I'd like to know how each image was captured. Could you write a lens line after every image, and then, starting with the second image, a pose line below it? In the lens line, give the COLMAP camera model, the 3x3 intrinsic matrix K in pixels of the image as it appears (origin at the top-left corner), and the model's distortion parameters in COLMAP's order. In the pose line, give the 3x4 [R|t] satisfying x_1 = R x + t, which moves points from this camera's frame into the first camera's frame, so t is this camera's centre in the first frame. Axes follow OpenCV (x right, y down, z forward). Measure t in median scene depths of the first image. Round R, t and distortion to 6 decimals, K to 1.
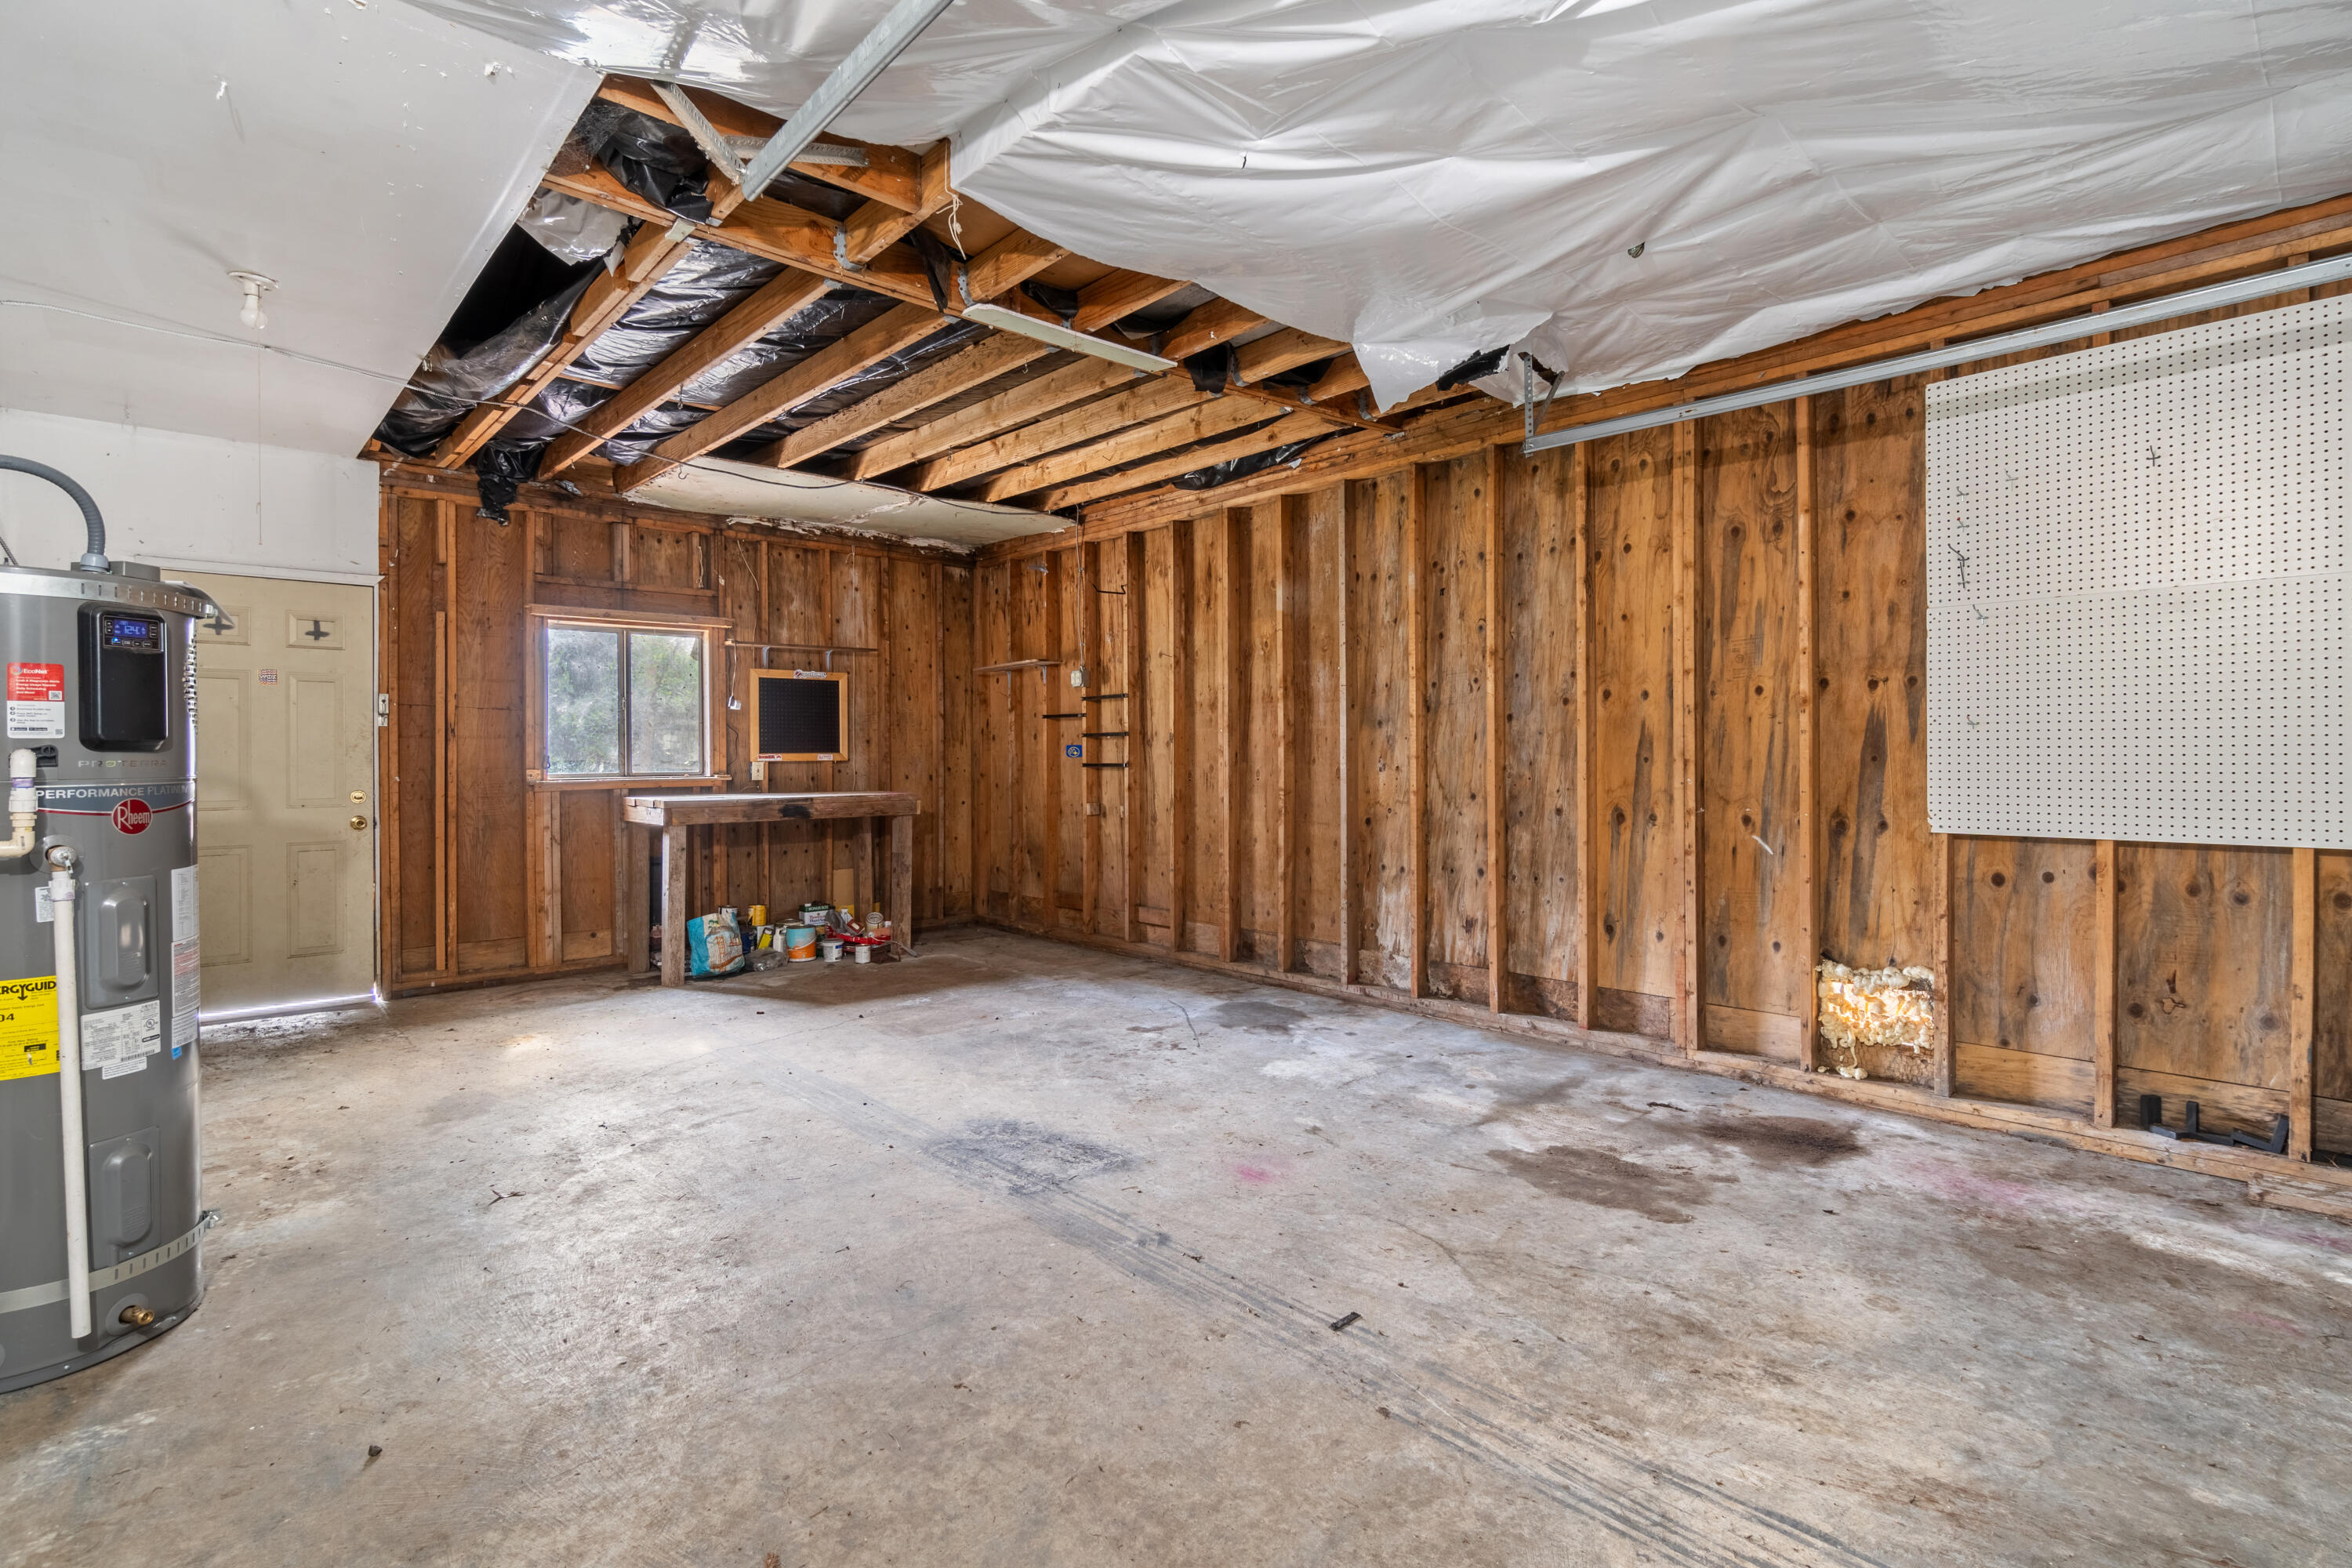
lens RADIAL K [[1077.6, 0, 1179.1], [0, 1077.6, 767.7], [0, 0, 1]] dist [0.004539, 0.000236]
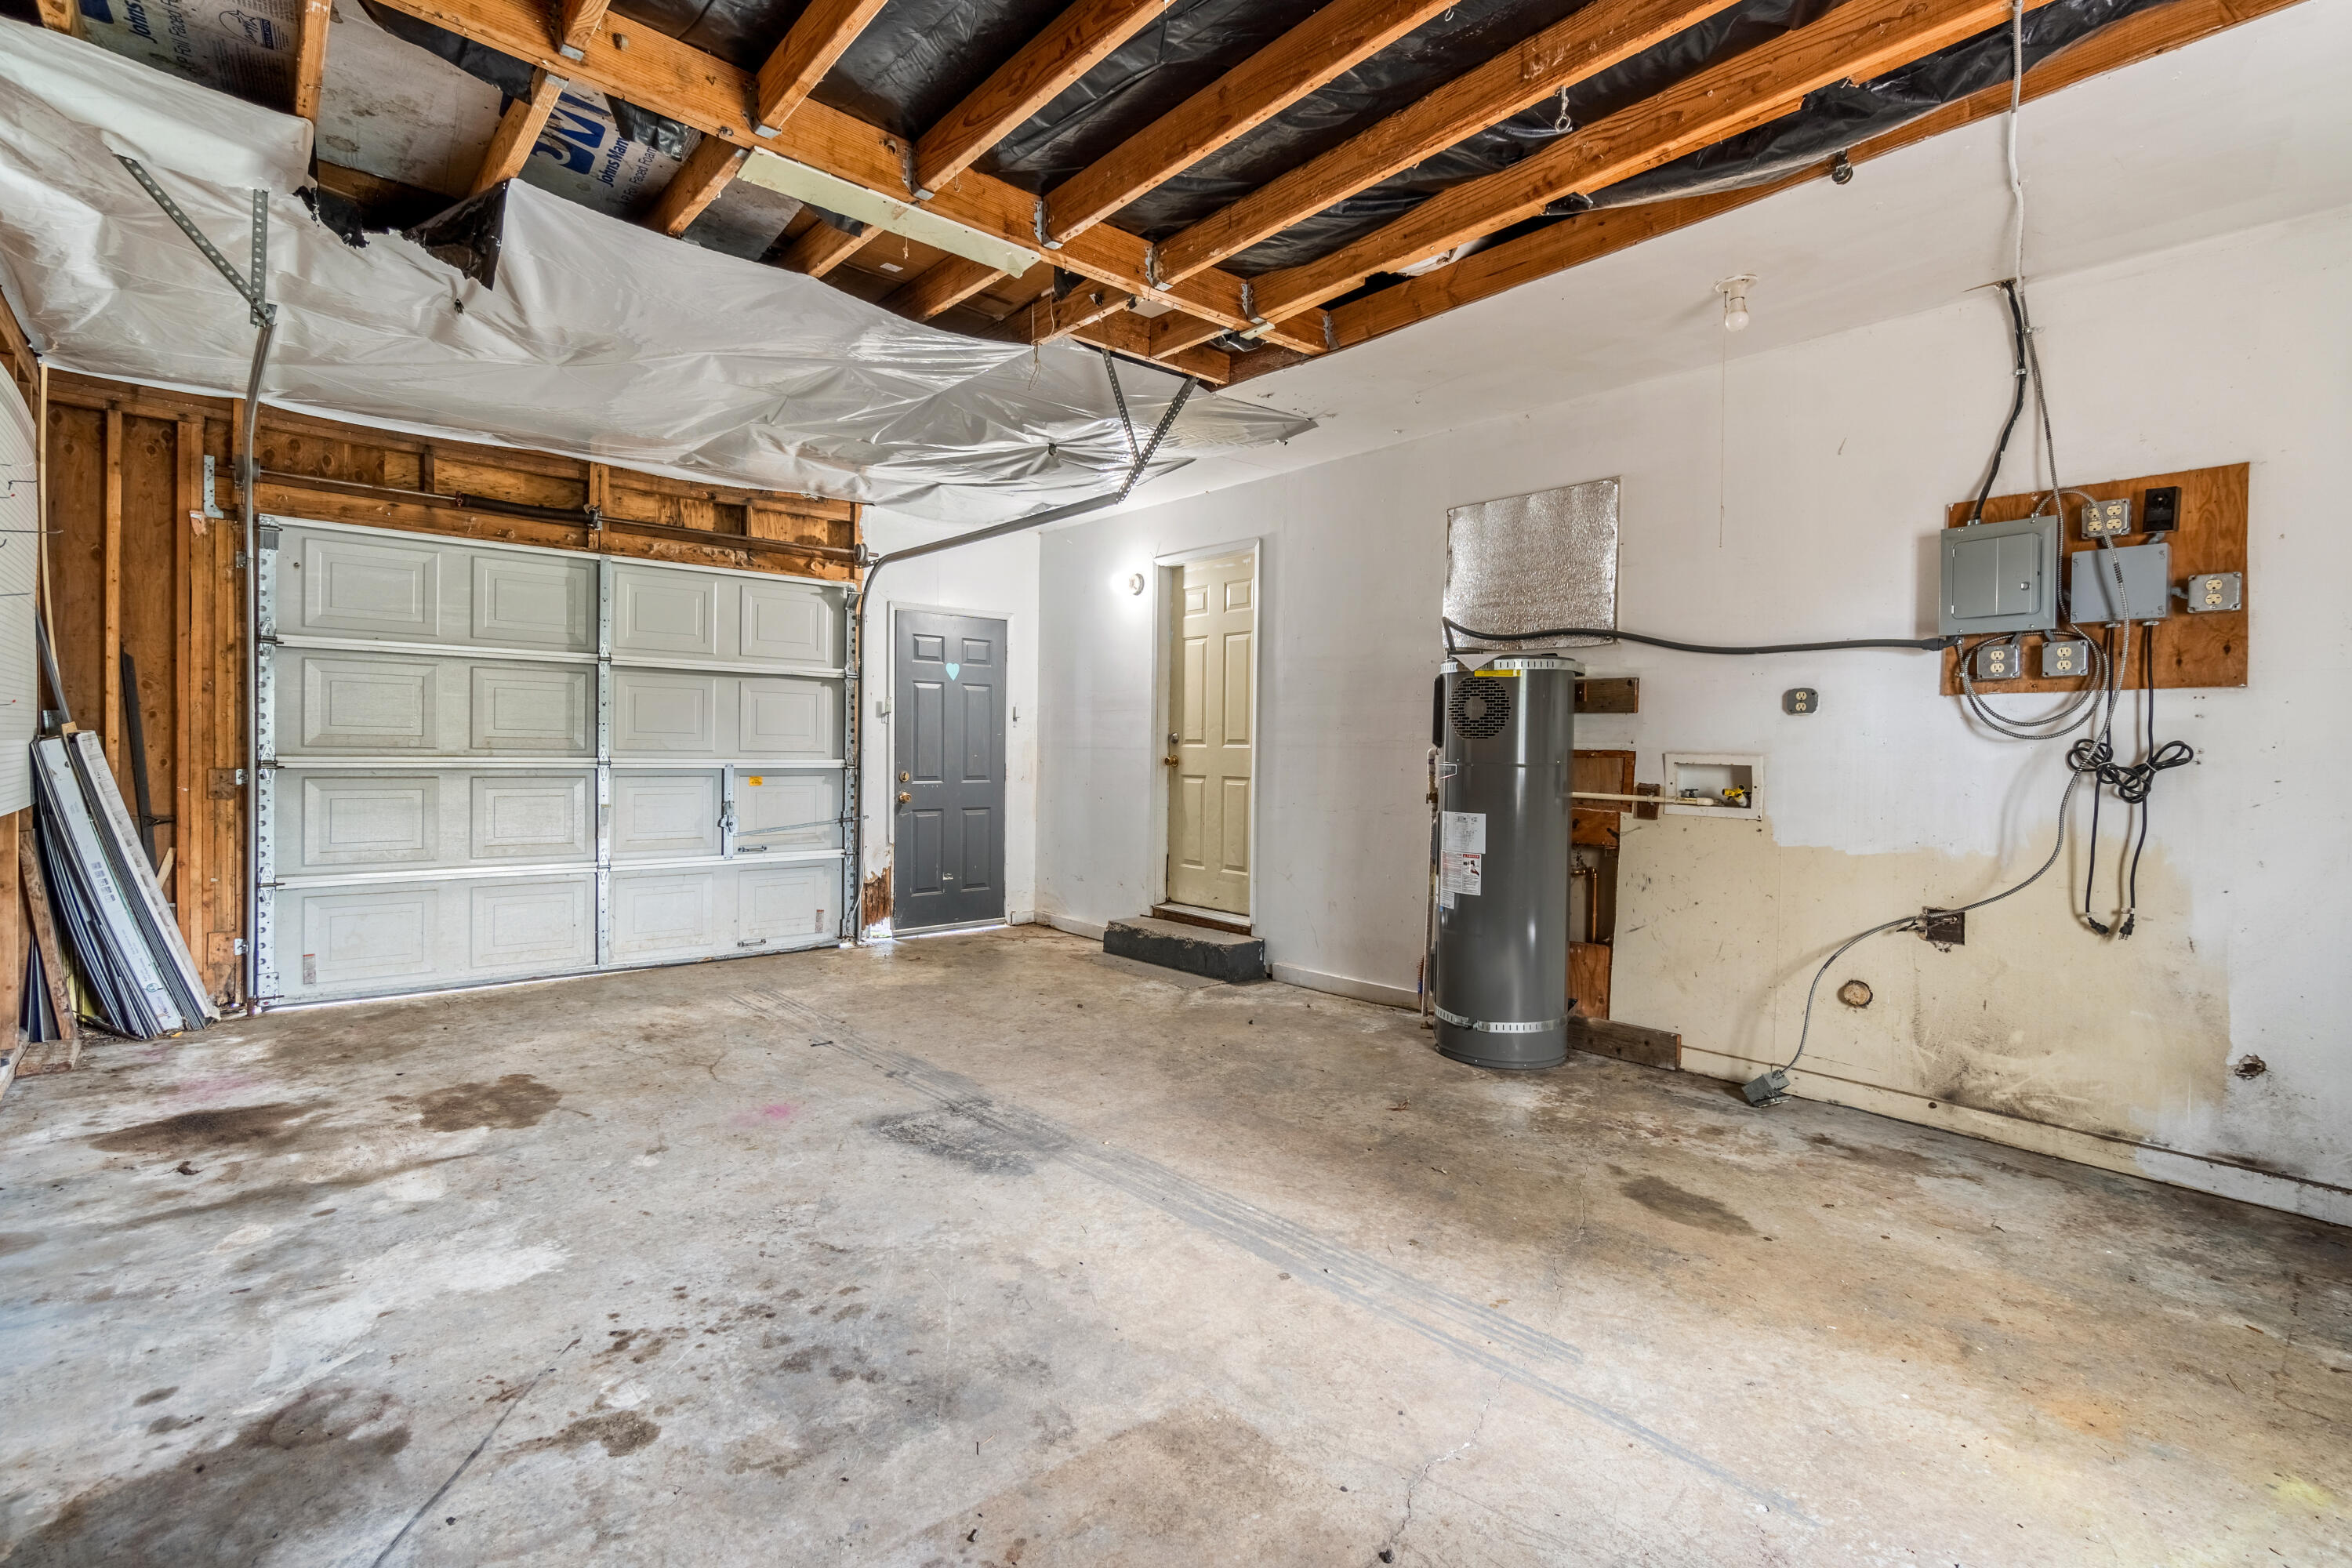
lens RADIAL K [[1077.6, 0, 1173.1], [0, 1077.6, 766.9], [0, 0, 1]] dist [0.004539, 0.000236]
pose [[-0.999535, -0.007580, 0.029538, -0.359803], [-0.006699, 0.999532, 0.029832, -0.023919], [-0.029751, 0.029620, -0.999118, 1.997808]]
